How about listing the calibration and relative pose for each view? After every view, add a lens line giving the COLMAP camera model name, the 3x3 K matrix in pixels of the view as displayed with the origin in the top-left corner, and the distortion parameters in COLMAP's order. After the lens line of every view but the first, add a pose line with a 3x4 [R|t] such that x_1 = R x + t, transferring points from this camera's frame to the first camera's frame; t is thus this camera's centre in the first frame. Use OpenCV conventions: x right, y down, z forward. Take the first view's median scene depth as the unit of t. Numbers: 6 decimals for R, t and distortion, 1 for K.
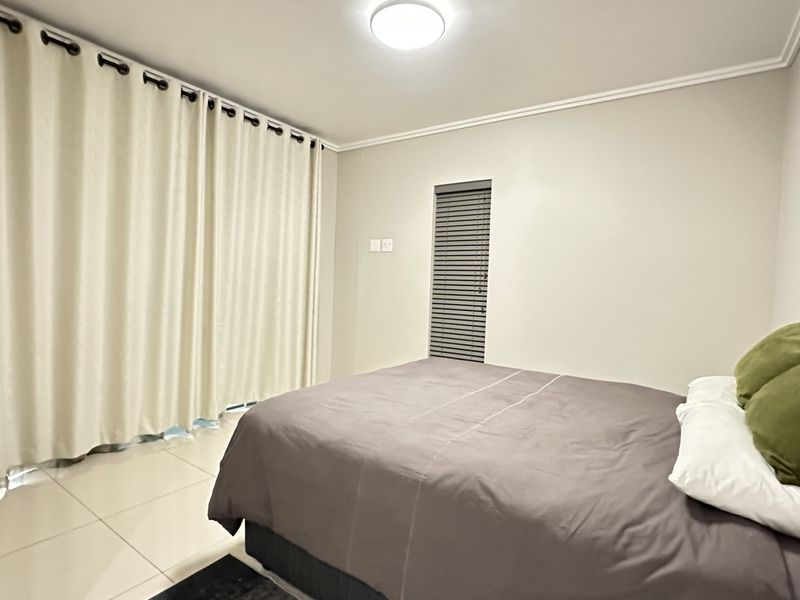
lens RADIAL K [[418.7, 0, 398.6], [0, 418.7, 295.7], [0, 0, 1]] dist [-0.013424, 0.000551]
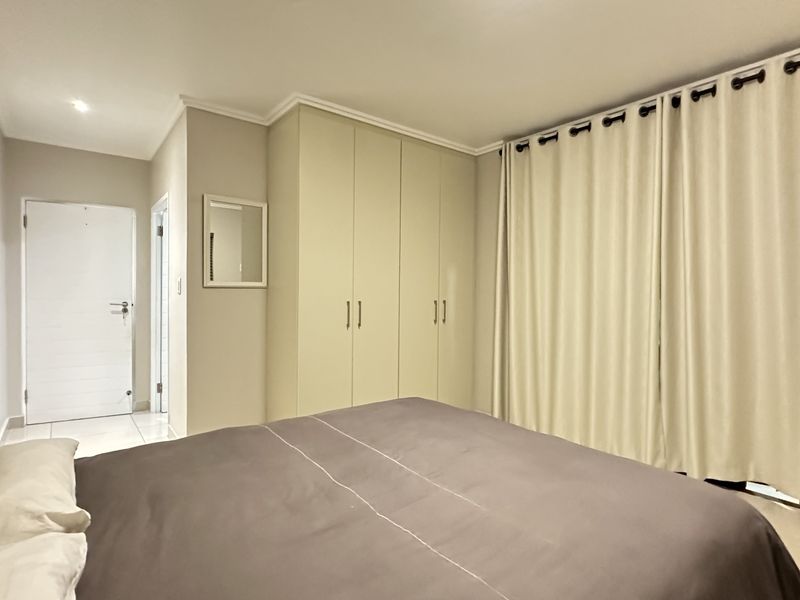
lens RADIAL K [[418.7, 0, 399.1], [0, 418.7, 295.7], [0, 0, 1]] dist [-0.013424, 0.000551]
pose [[-0.295830, -0.027623, -0.954841, 0.557209], [-0.052194, 0.998556, -0.012717, -0.023466], [0.953814, 0.046075, -0.296844, 0.783714]]
